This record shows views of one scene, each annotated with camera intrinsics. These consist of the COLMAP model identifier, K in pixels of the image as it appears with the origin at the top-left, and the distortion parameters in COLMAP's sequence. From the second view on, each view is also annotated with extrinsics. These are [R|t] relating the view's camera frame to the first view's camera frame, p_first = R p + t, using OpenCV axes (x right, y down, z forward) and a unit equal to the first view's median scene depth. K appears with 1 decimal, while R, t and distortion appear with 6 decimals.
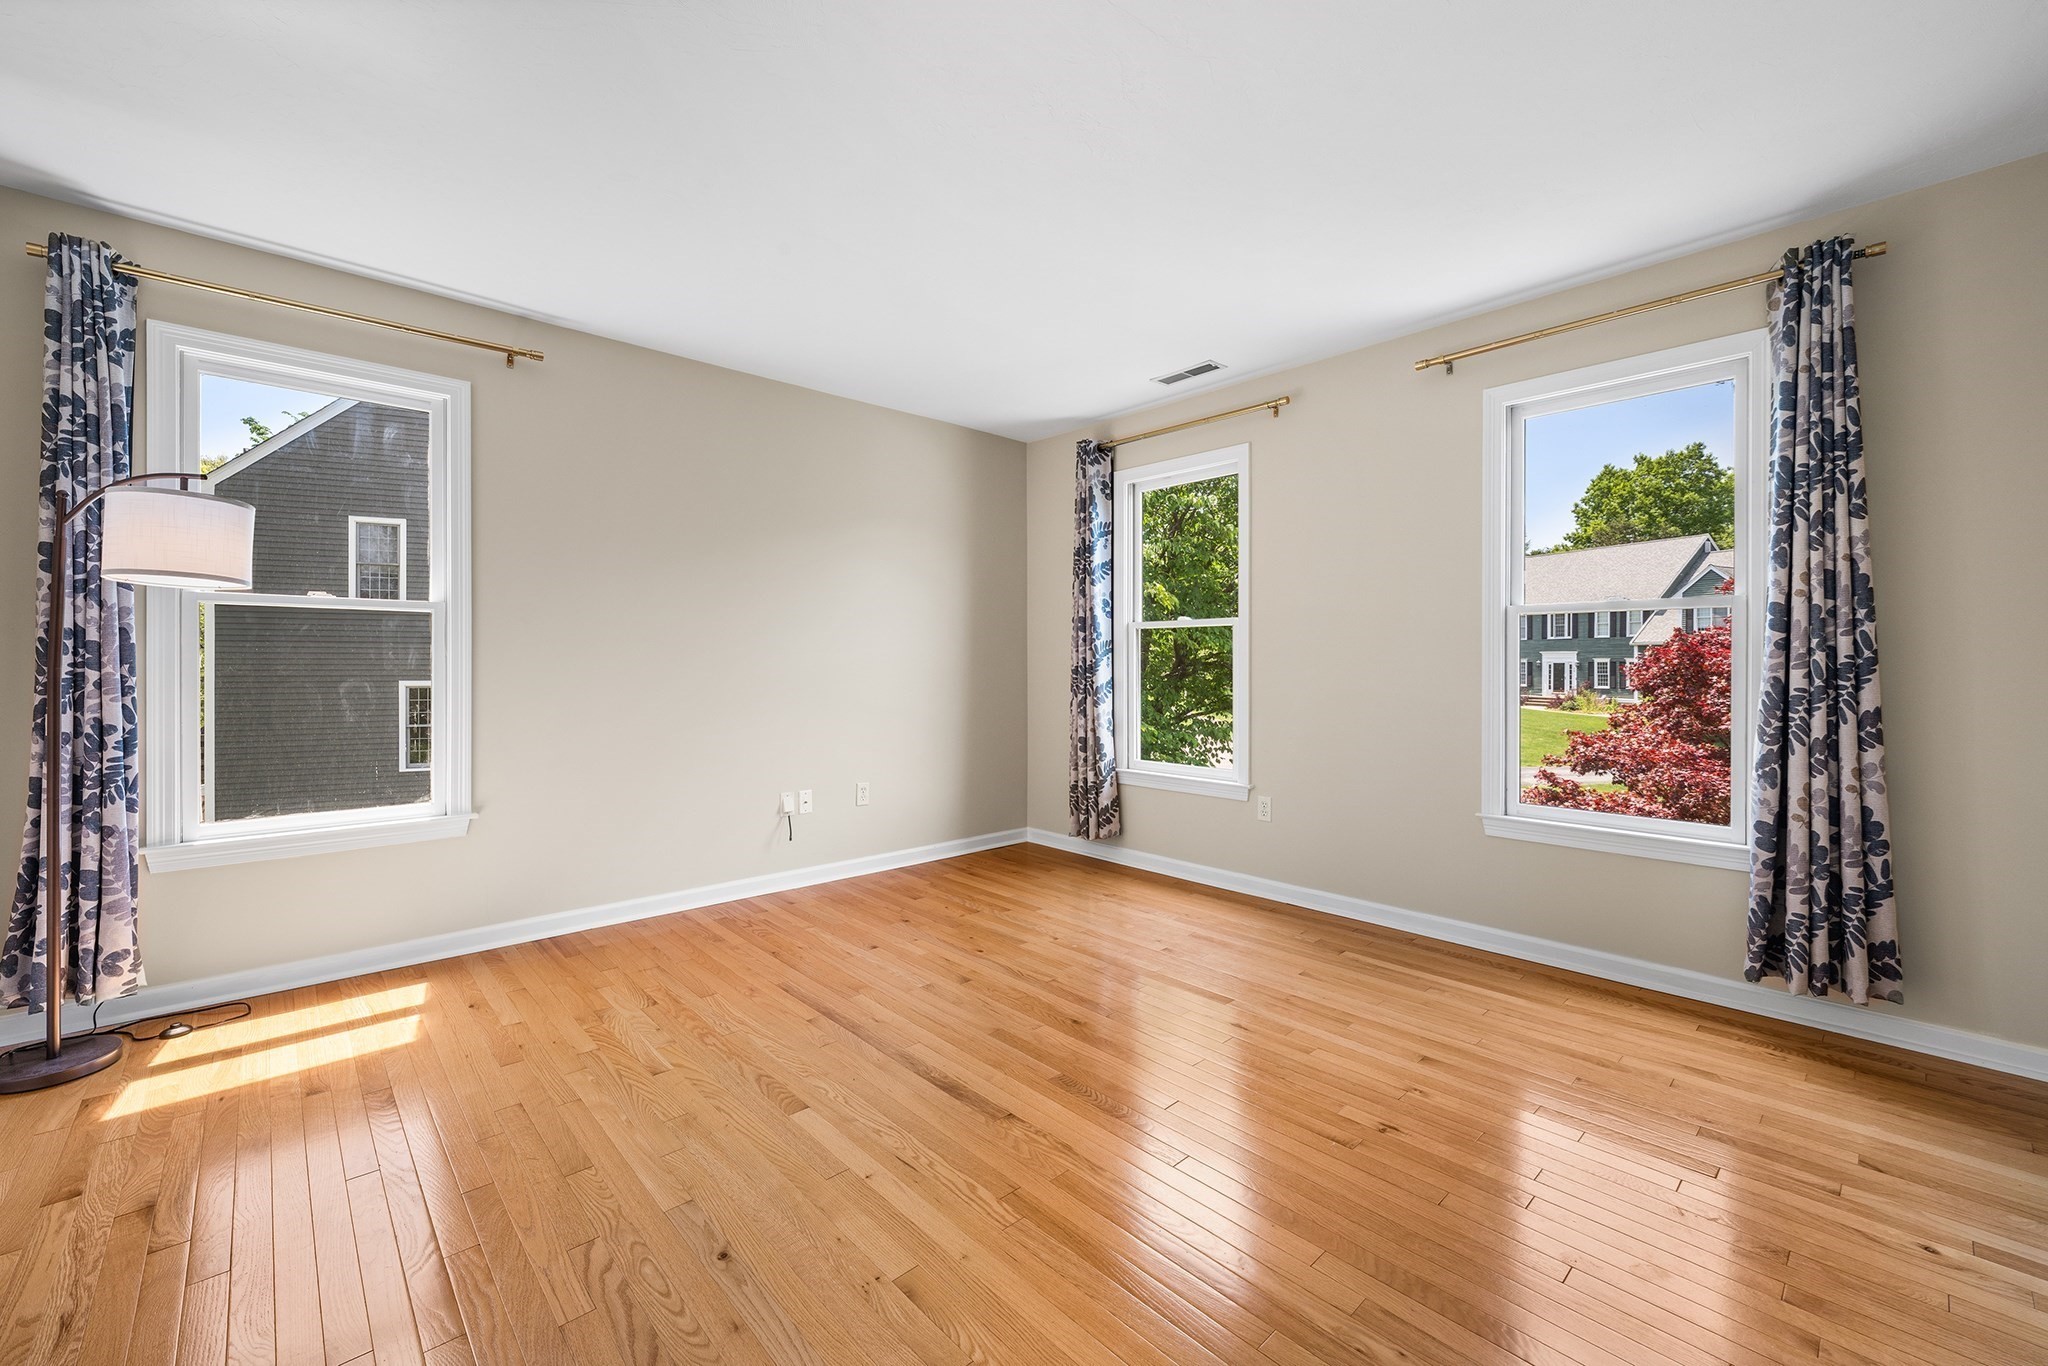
lens RADIAL K [[824.0, 0, 1023.5], [0, 824.0, 659.2], [0, 0, 1]] dist [-0.000087, -0.000017]
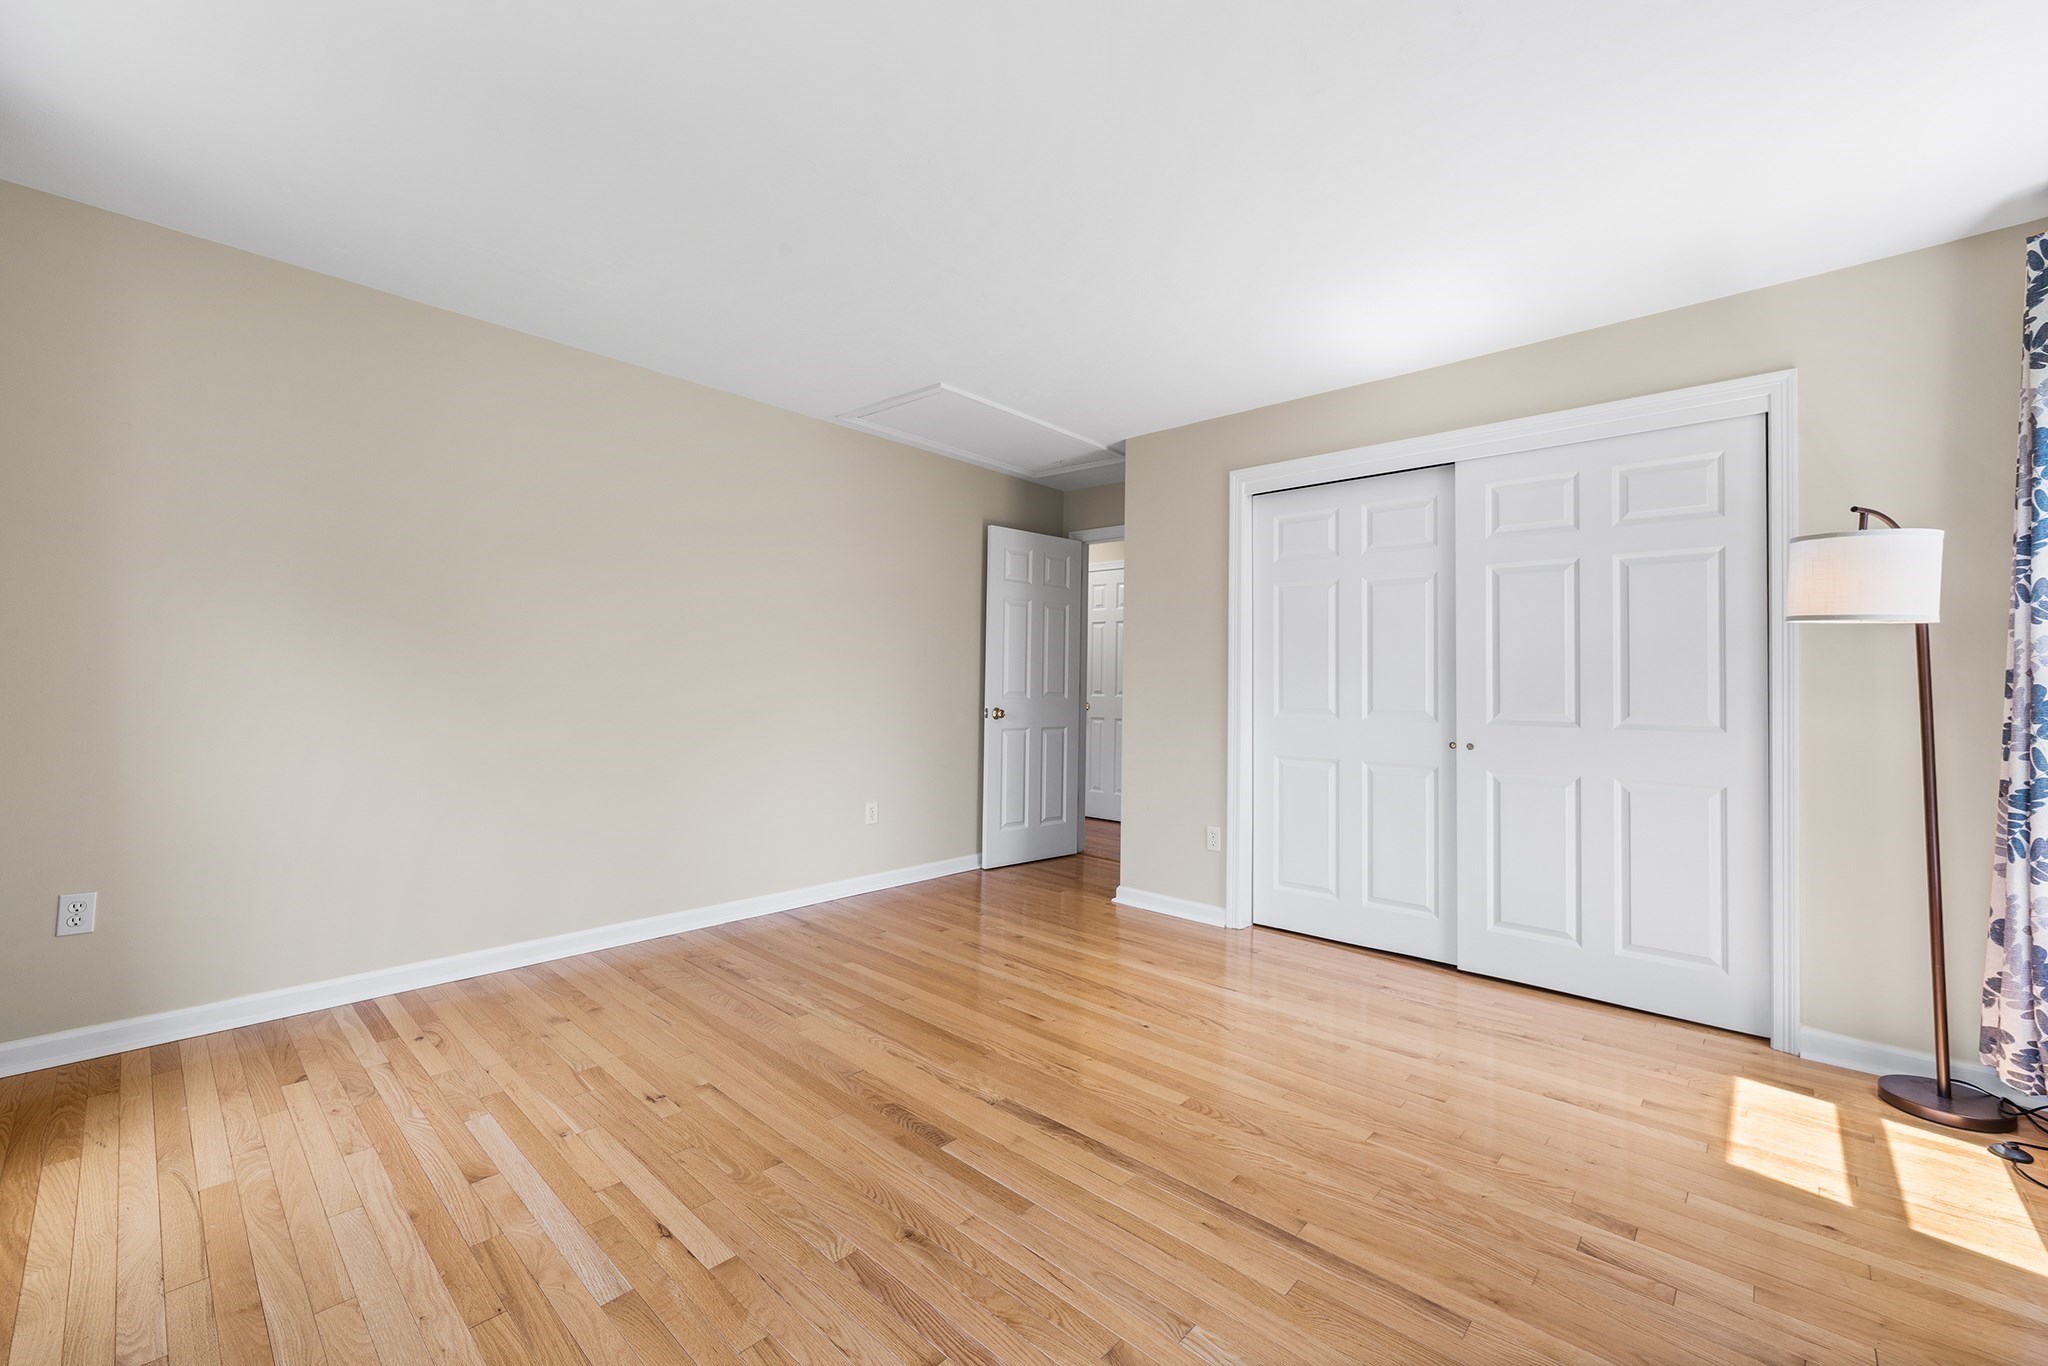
lens RADIAL K [[824.0, 0, 1023.5], [0, 824.0, 659.2], [0, 0, 1]] dist [-0.000087, -0.000017]
pose [[-0.996621, -0.017234, -0.080313, 0.038493], [-0.015285, 0.999575, -0.024825, -0.008079], [0.080707, -0.023514, -0.996460, 1.984239]]
